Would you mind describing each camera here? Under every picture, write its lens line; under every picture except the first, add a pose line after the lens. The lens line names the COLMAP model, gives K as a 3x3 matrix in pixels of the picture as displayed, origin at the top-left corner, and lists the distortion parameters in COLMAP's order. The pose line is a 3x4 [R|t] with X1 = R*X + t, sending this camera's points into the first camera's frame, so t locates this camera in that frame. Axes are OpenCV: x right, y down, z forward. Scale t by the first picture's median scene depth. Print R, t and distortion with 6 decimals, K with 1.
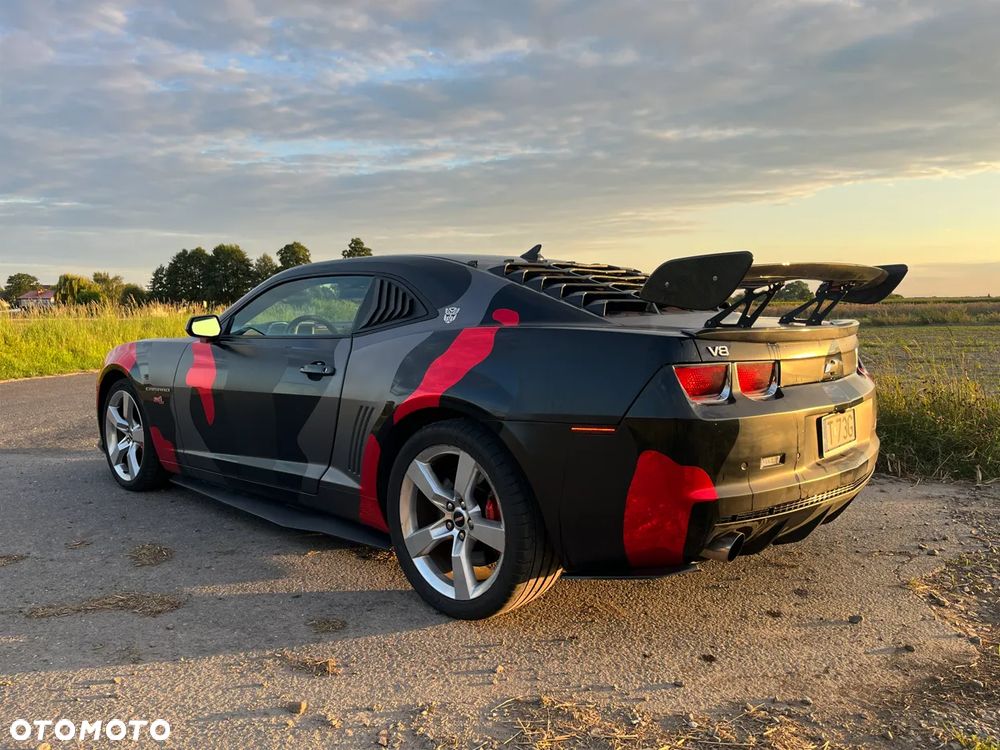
lens RADIAL K [[753.4, 0, 505.2], [0, 753.4, 375.0], [0, 0, 1]] dist [0.064432, -0.085433]
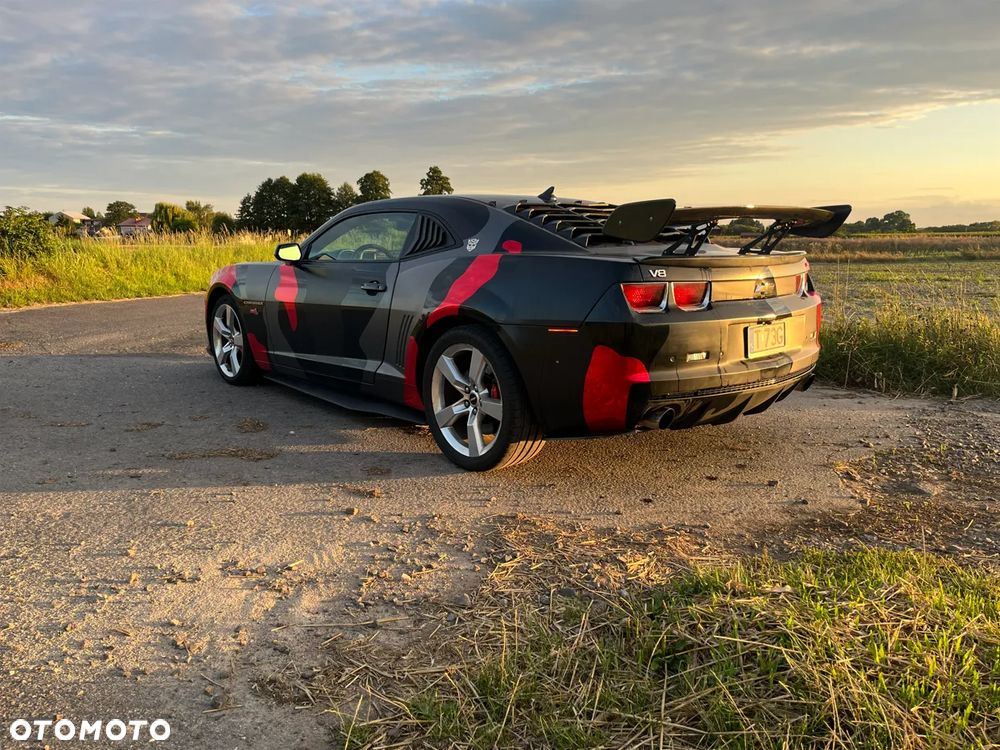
lens RADIAL K [[753.4, 0, 505.2], [0, 753.4, 375.0], [0, 0, 1]] dist [0.064432, -0.085433]
pose [[0.994653, 0.025324, -0.100123, 0.119579], [-0.016185, 0.995714, 0.091060, 0.023767], [0.102000, -0.088952, 0.990799, -0.293831]]
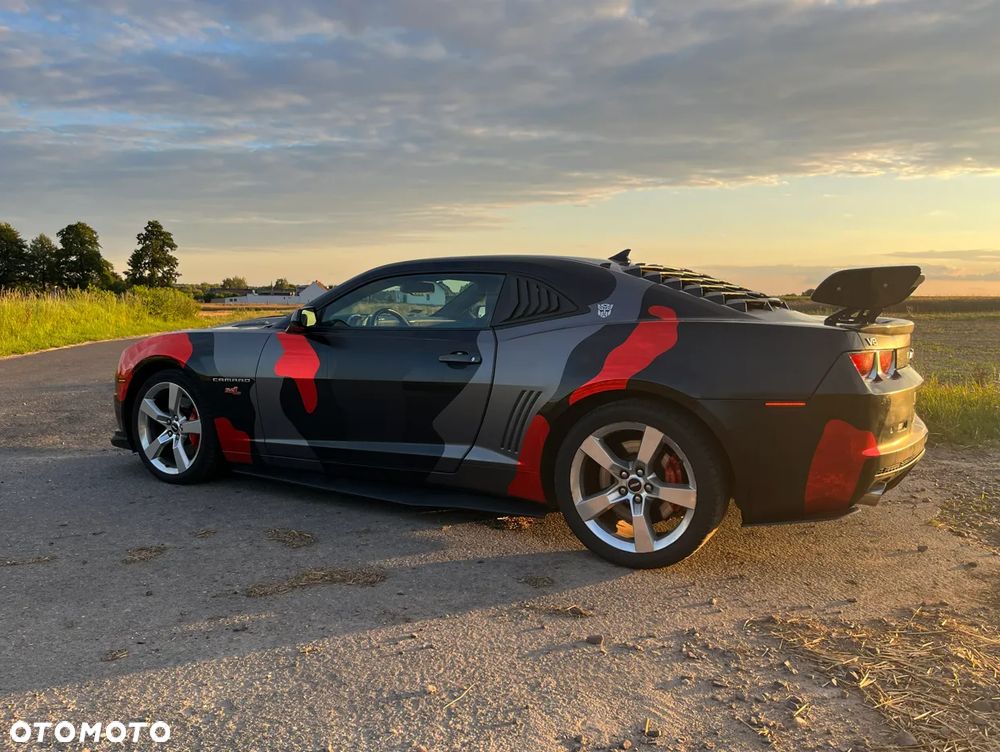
lens RADIAL K [[758.0, 0, 501.0], [0, 758.0, 367.7], [0, 0, 1]] dist [0.063076, -0.085415]
pose [[0.970738, -0.006261, 0.240058, -0.509816], [0.006503, 0.999979, -0.000215, 0.007283], [-0.240051, 0.001770, 0.970759, -0.090229]]
